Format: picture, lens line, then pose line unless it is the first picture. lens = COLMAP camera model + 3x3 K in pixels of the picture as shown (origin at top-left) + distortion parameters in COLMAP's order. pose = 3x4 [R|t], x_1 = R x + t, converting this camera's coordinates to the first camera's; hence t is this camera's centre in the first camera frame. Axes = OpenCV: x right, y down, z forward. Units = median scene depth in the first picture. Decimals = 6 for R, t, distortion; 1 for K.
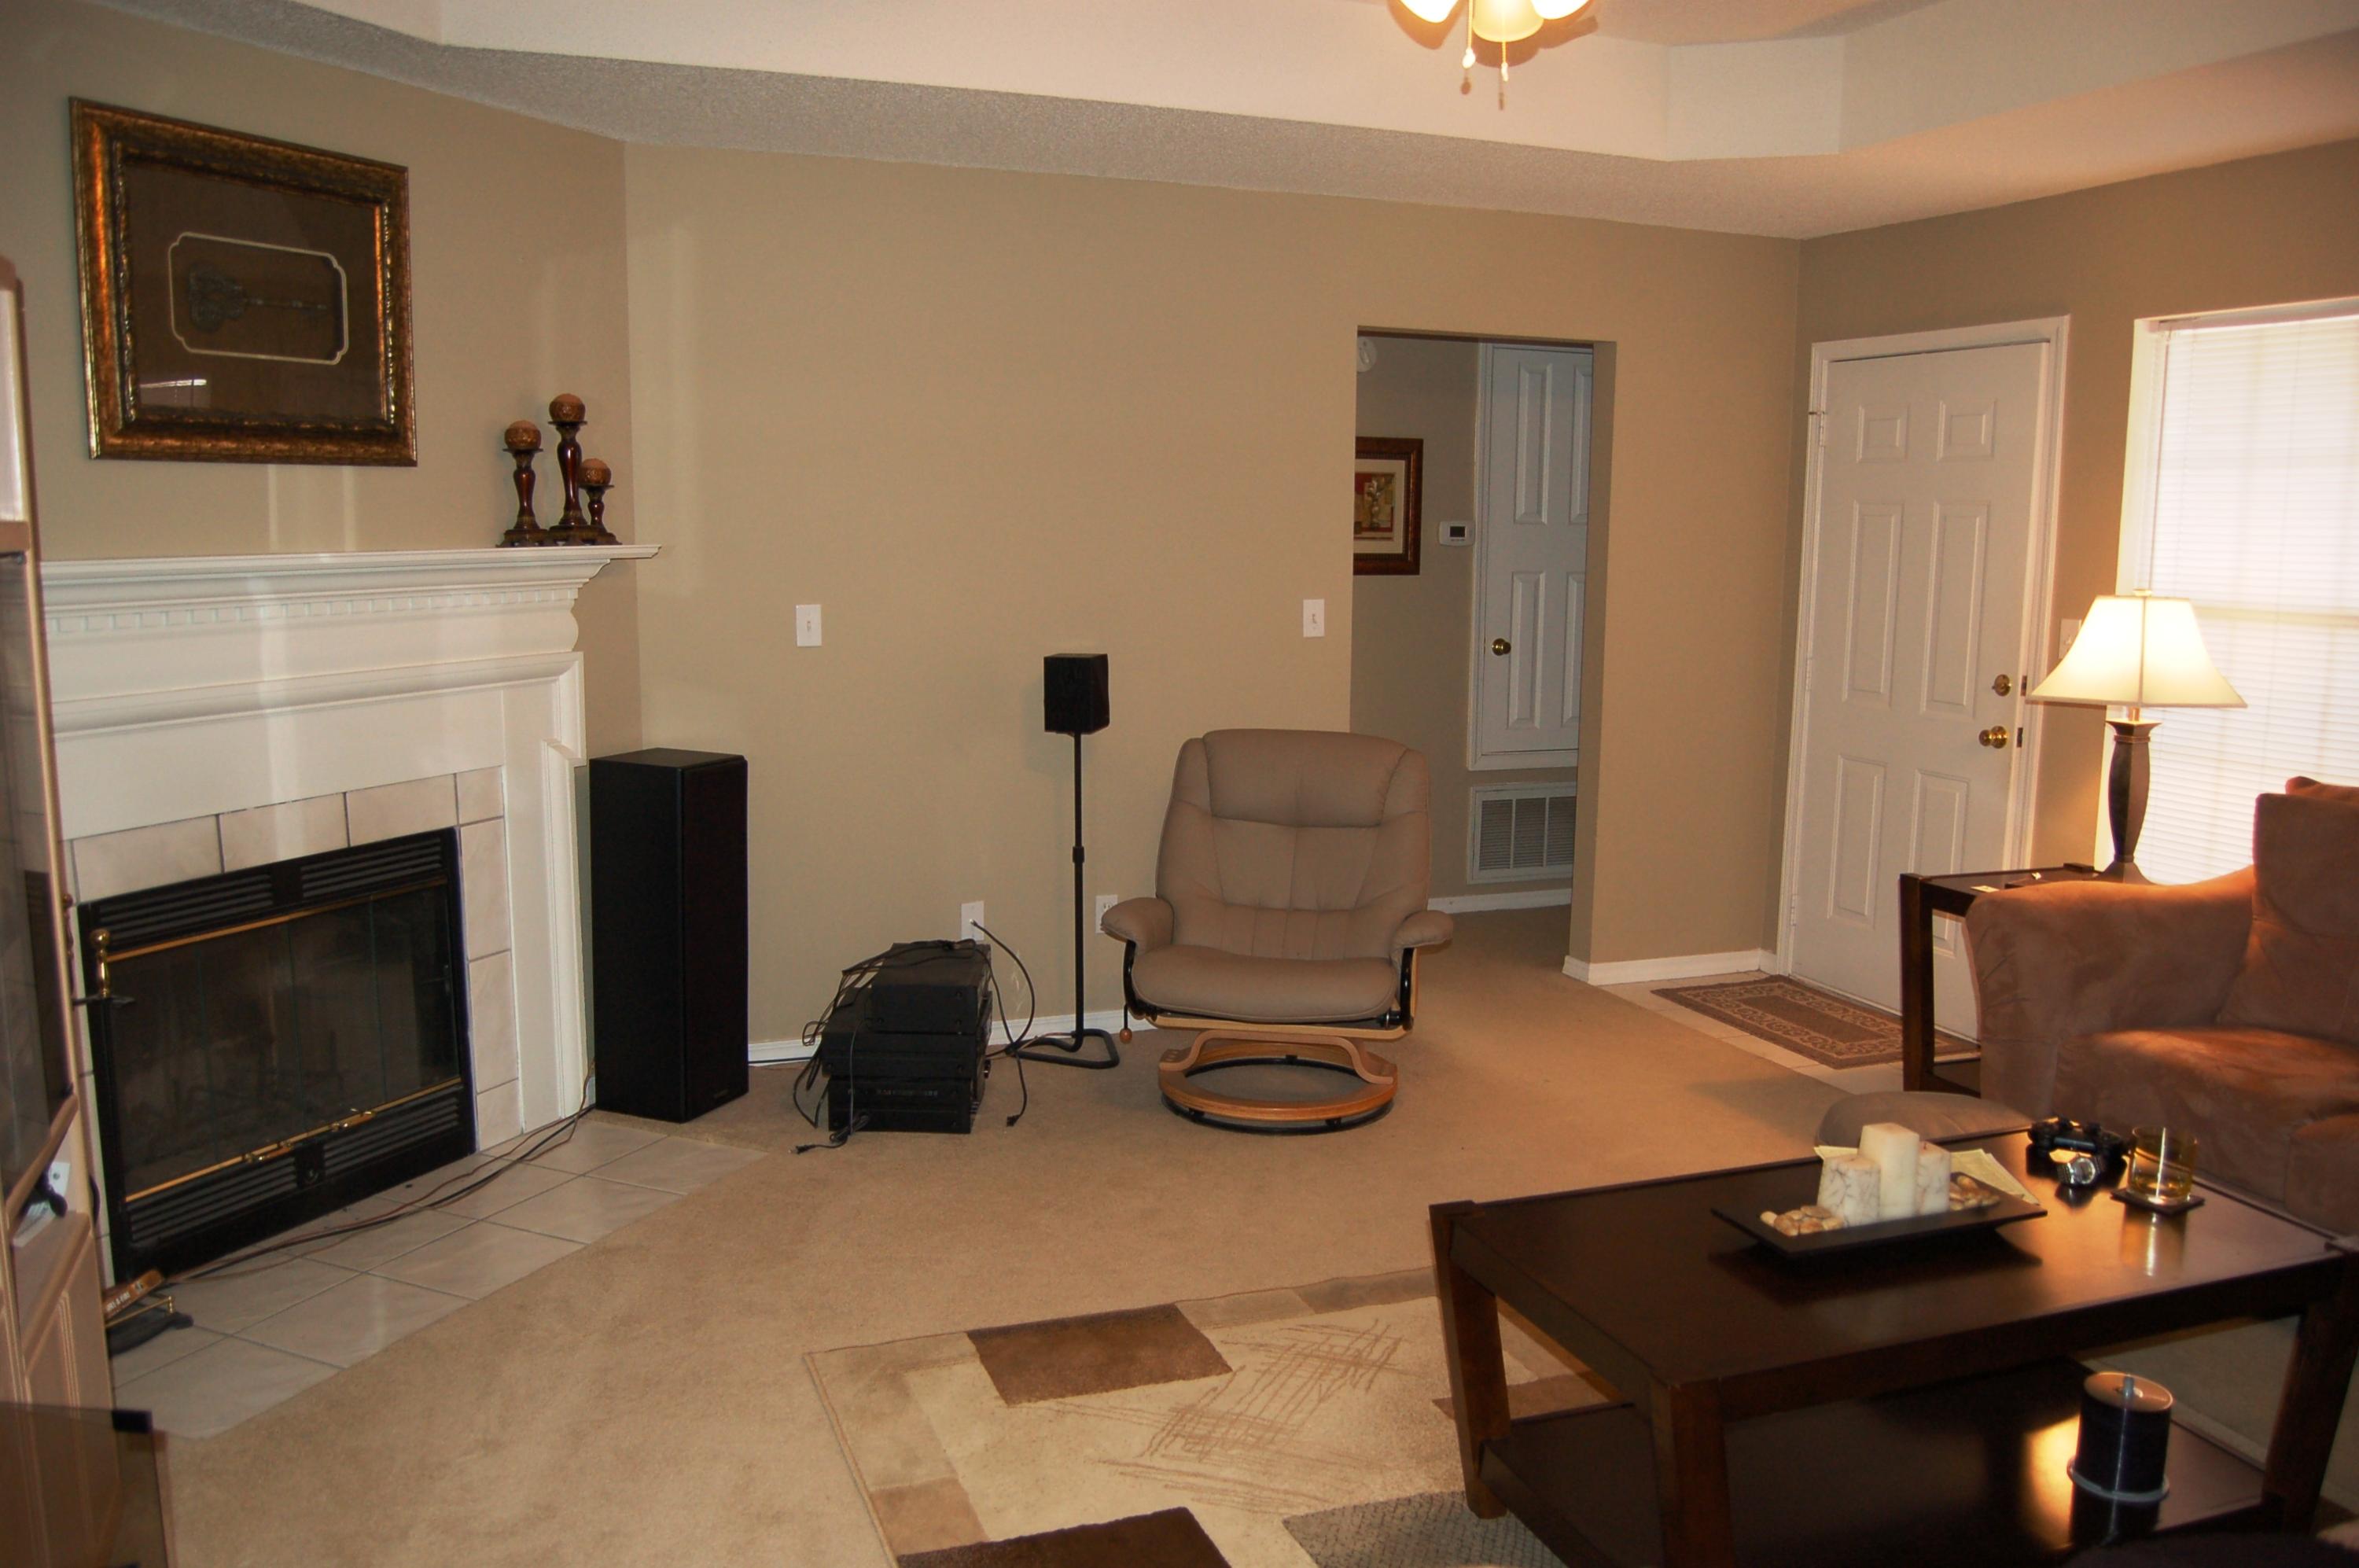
lens RADIAL K [[1862.4, 0, 1172.6], [0, 1862.4, 774.9], [0, 0, 1]] dist [-0.084844, 0.025816]
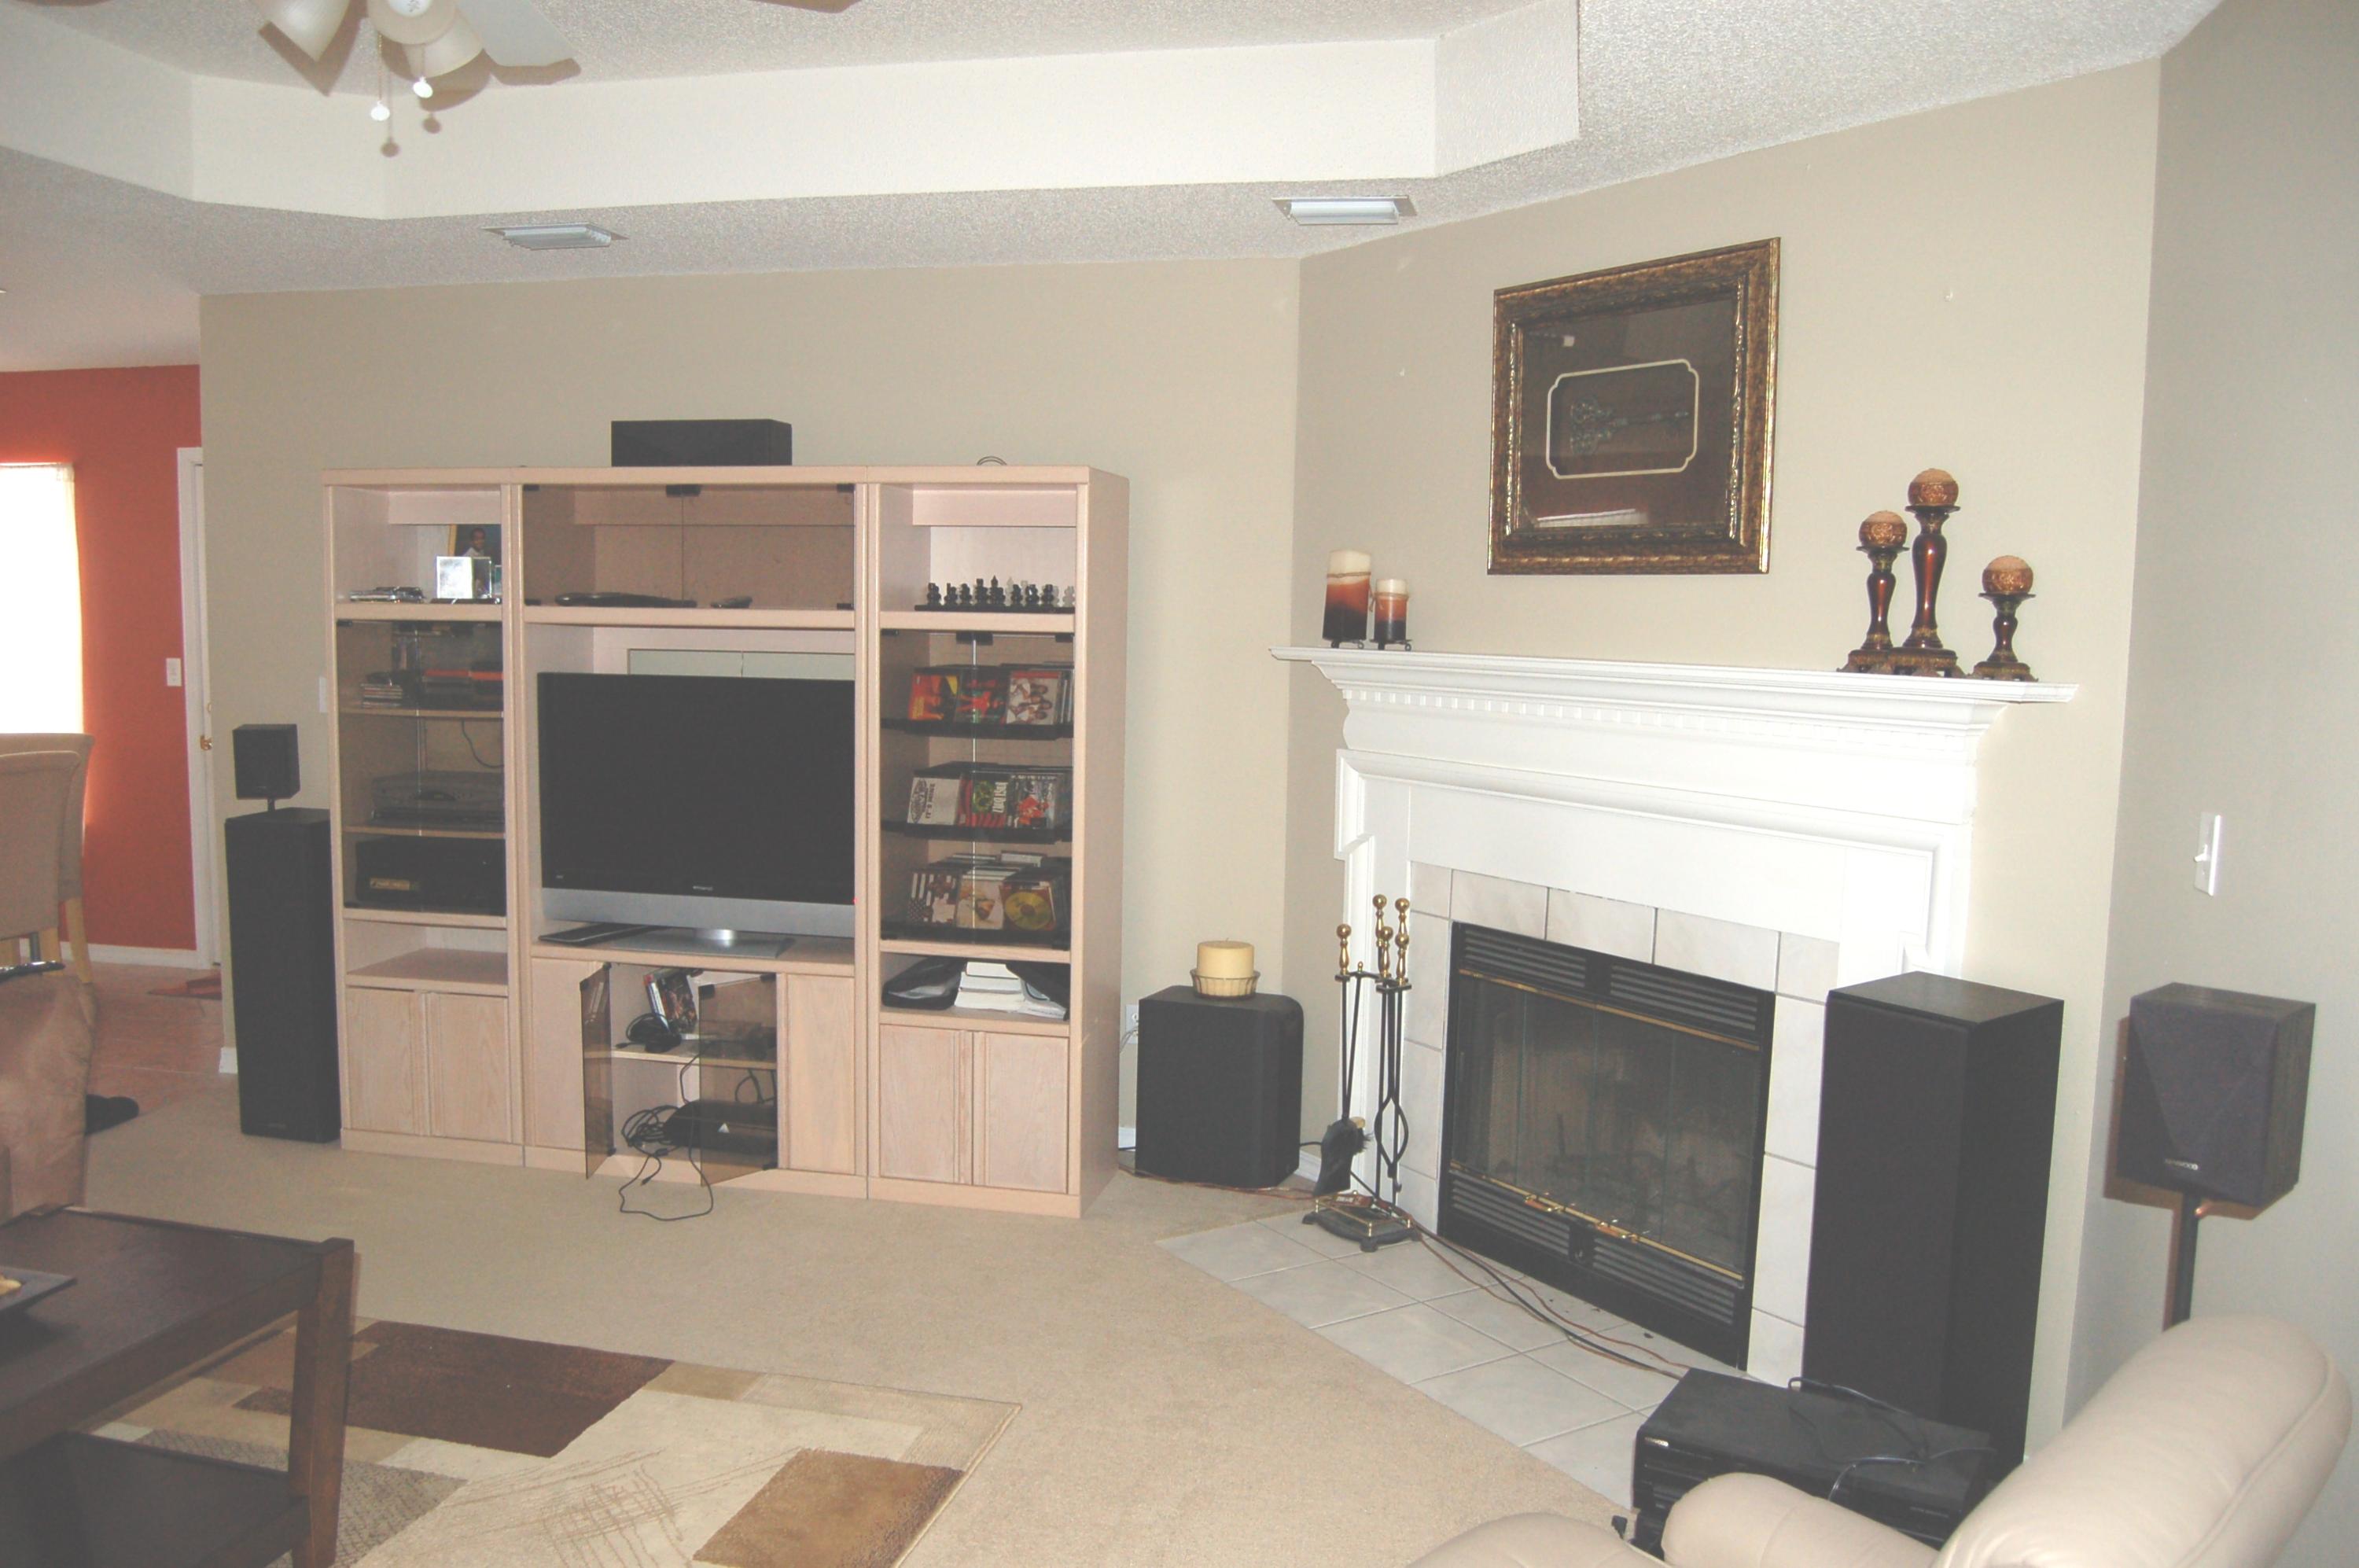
lens RADIAL K [[1862.4, 0, 1167.0], [0, 1862.4, 800.6], [0, 0, 1]] dist [-0.084844, 0.025816]
pose [[-0.547206, 0.065092, -0.834463, 0.468604], [-0.144622, 0.974623, 0.170862, -0.162055], [0.824409, 0.214179, -0.523906, 1.180859]]
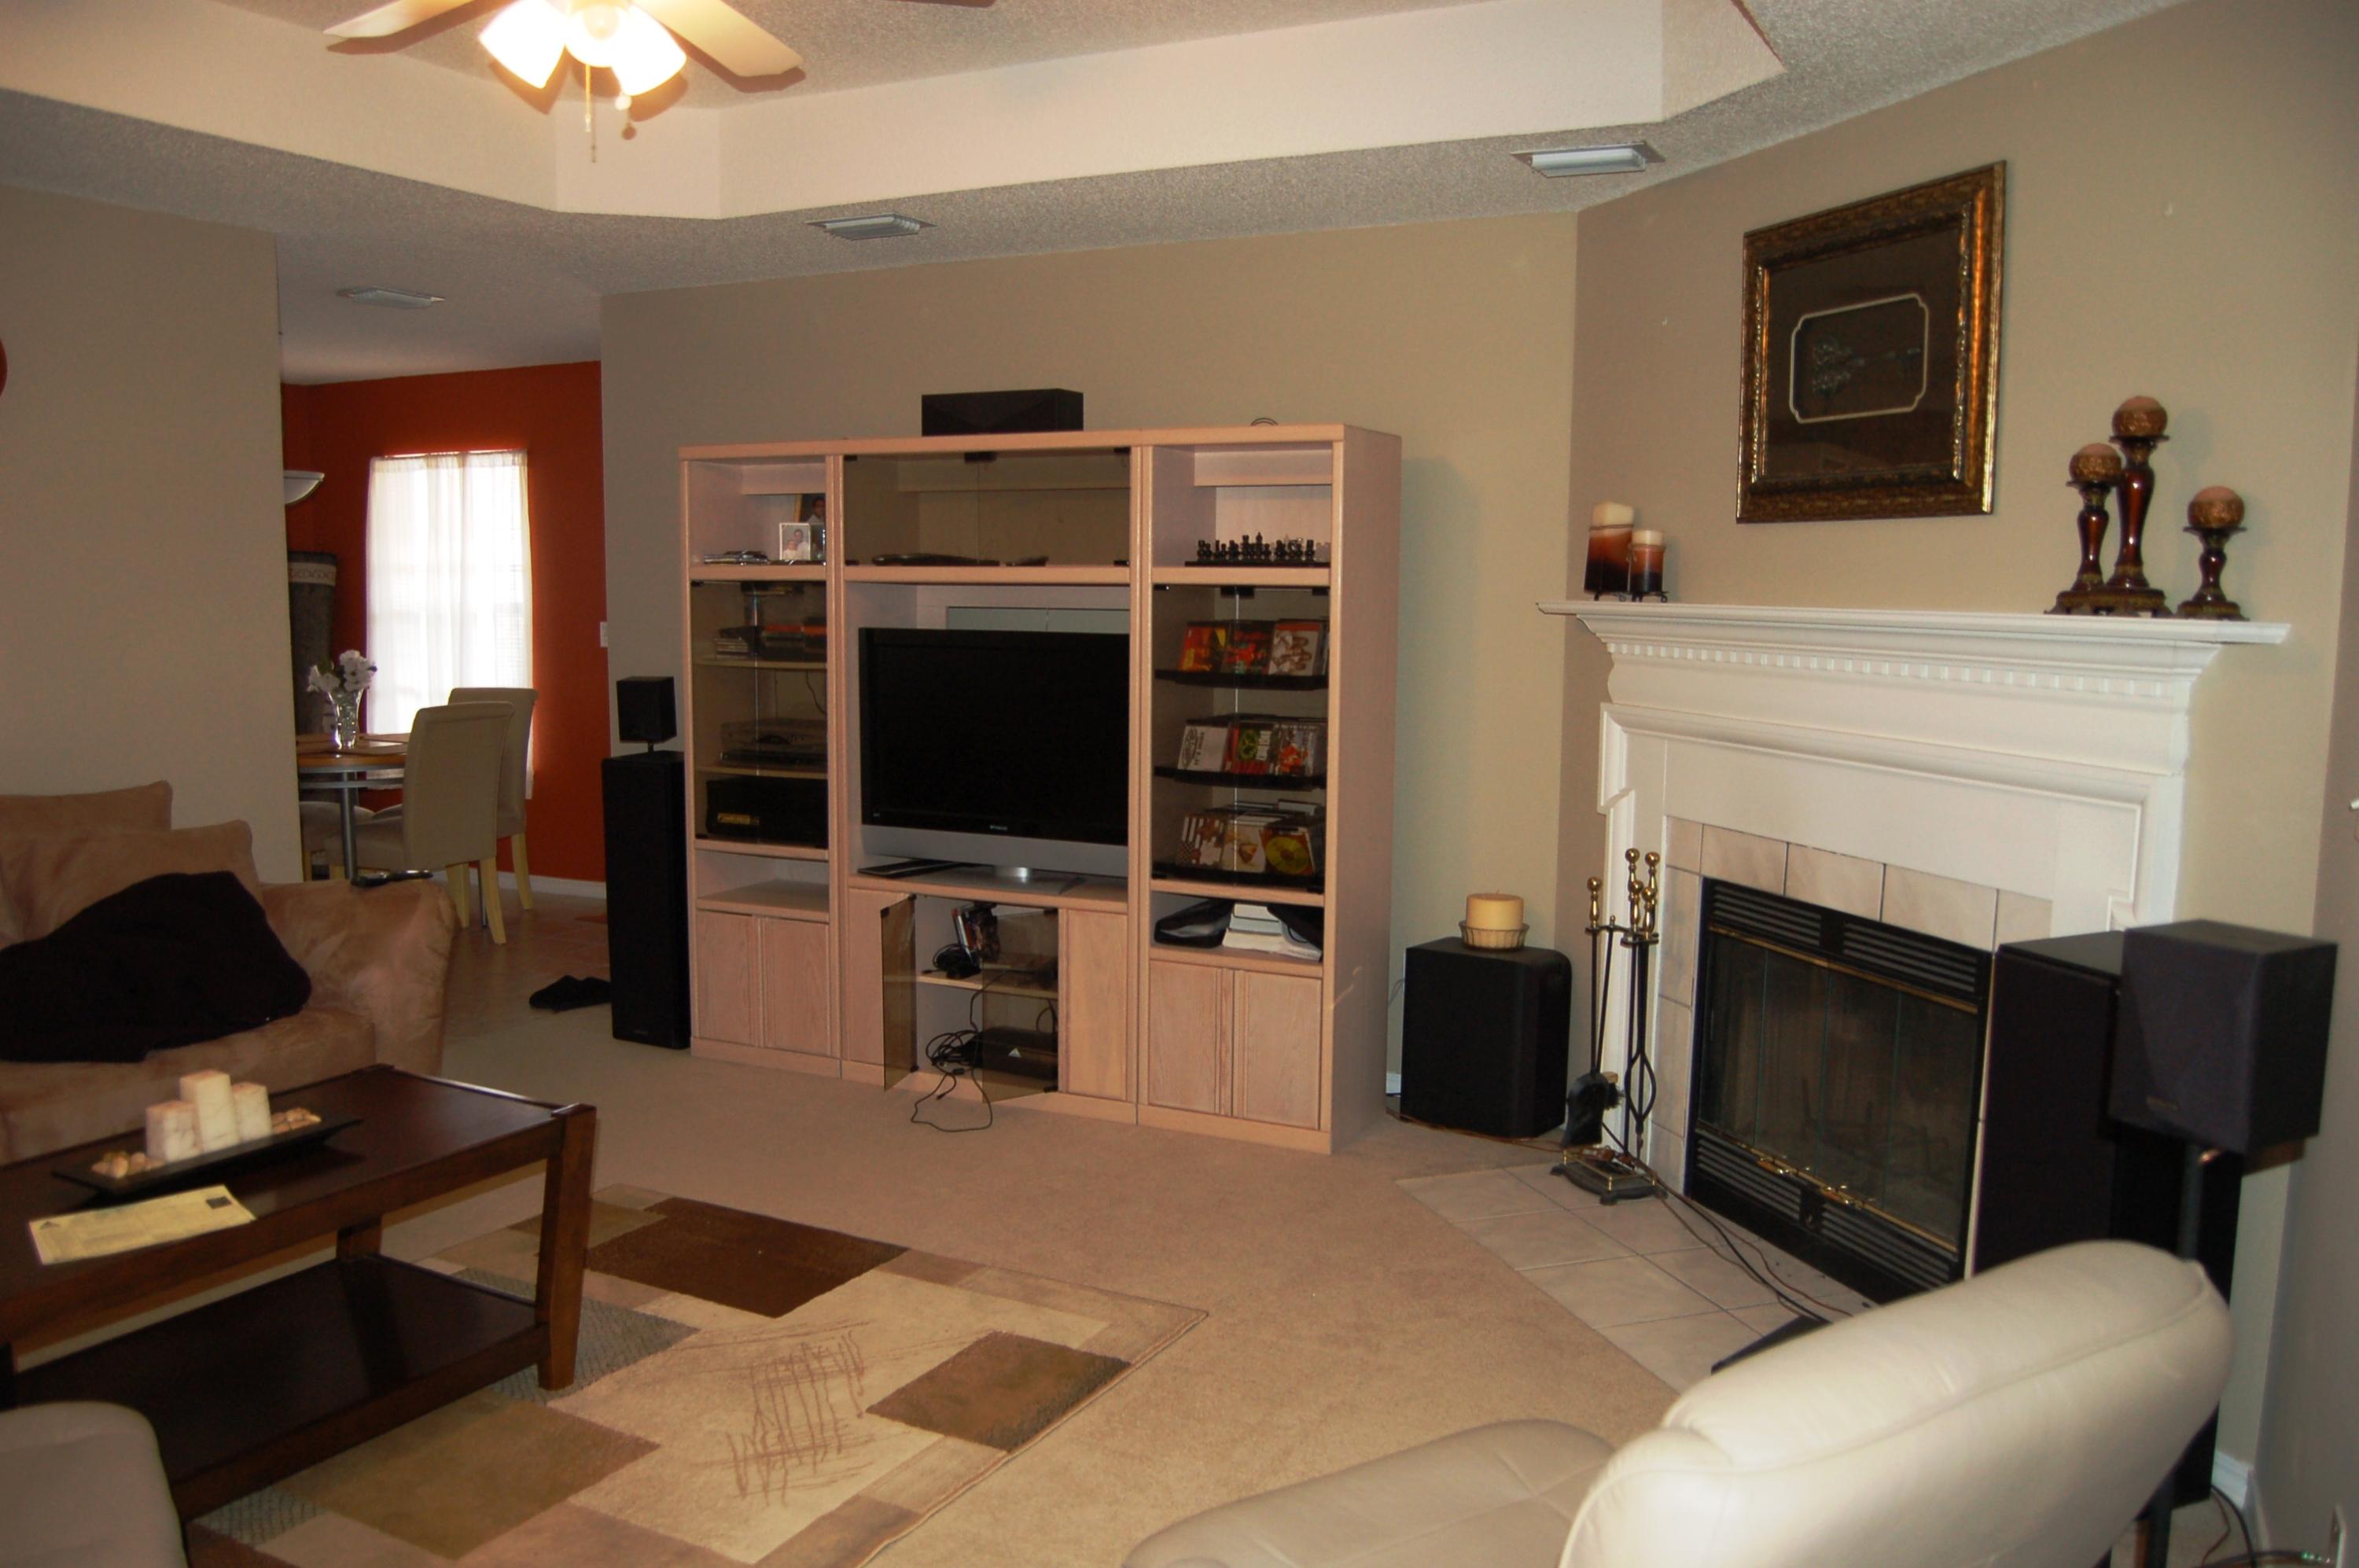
lens RADIAL K [[1862.4, 0, 1159.6], [0, 1862.4, 800.5], [0, 0, 1]] dist [-0.084844, 0.025816]
pose [[-0.743289, 0.060404, -0.666238, 0.417872], [-0.113876, 0.969955, 0.214987, -0.167658], [0.659207, 0.235666, -0.714078, 1.303503]]
